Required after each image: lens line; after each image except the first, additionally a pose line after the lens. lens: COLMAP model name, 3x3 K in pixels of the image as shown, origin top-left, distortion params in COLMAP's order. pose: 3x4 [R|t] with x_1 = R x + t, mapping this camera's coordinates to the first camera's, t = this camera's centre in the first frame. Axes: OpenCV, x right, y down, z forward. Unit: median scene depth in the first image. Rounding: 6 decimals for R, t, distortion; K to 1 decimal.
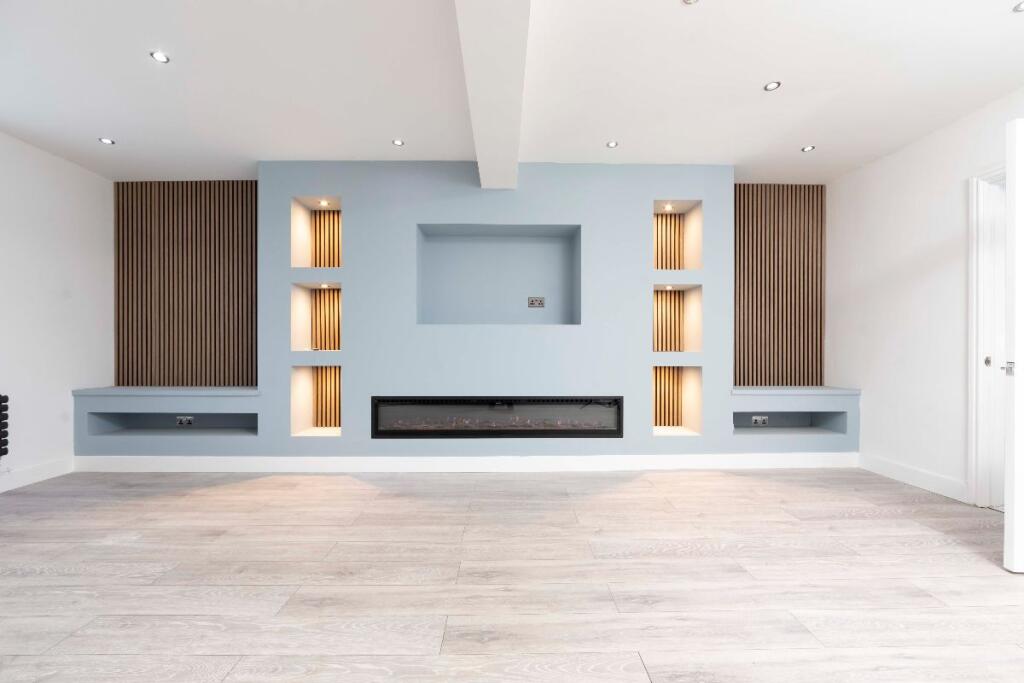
lens RADIAL K [[398.5, 0, 510.2], [0, 398.5, 348.1], [0, 0, 1]] dist [-0.002864, -0.000398]
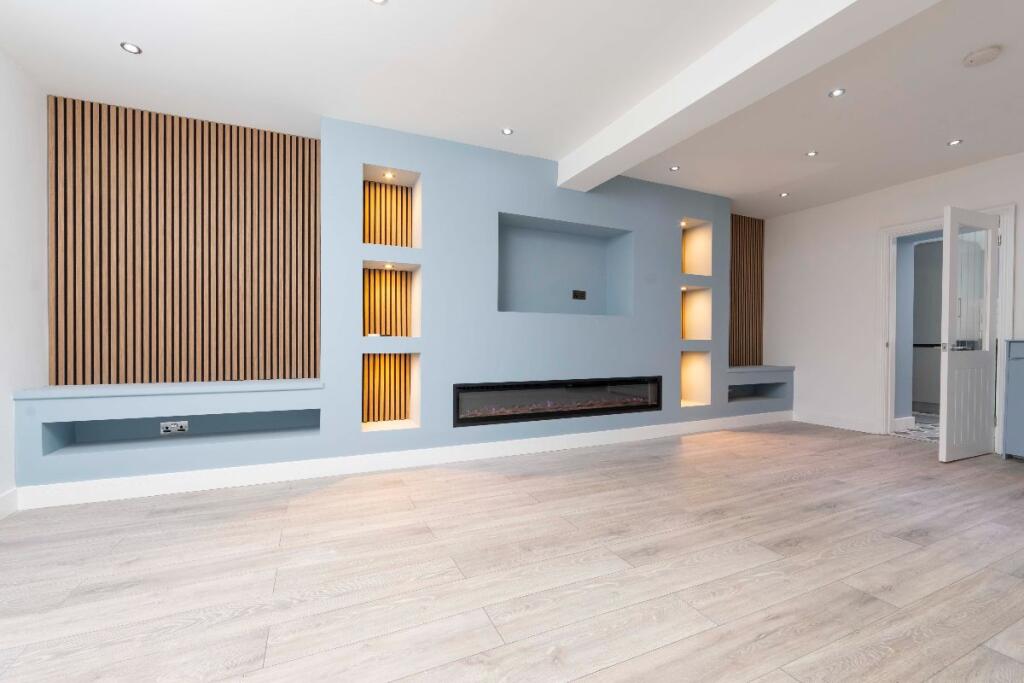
lens RADIAL K [[410.3, 0, 485.6], [0, 410.3, 344.1], [0, 0, 1]] dist [-0.002613, -0.000271]
pose [[0.925670, 0.001867, 0.378327, -0.741992], [-0.002522, 0.999996, 0.001235, 0.025776], [-0.378323, -0.002098, 0.925671, 0.052431]]
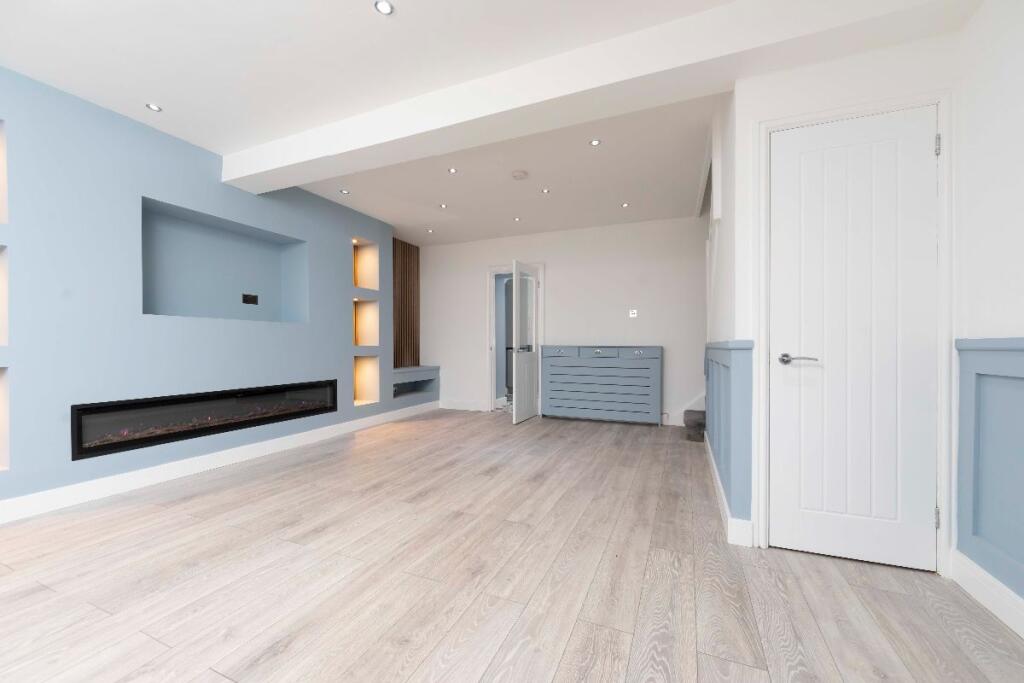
lens RADIAL K [[427.3, 0, 489.8], [0, 427.3, 350.2], [0, 0, 1]] dist [-0.002842, -0.000793]
pose [[0.438042, -0.010937, 0.898888, -0.822925], [0.006761, 0.999938, 0.008871, 0.016873], [-0.898929, 0.002191, 0.438089, -0.076562]]
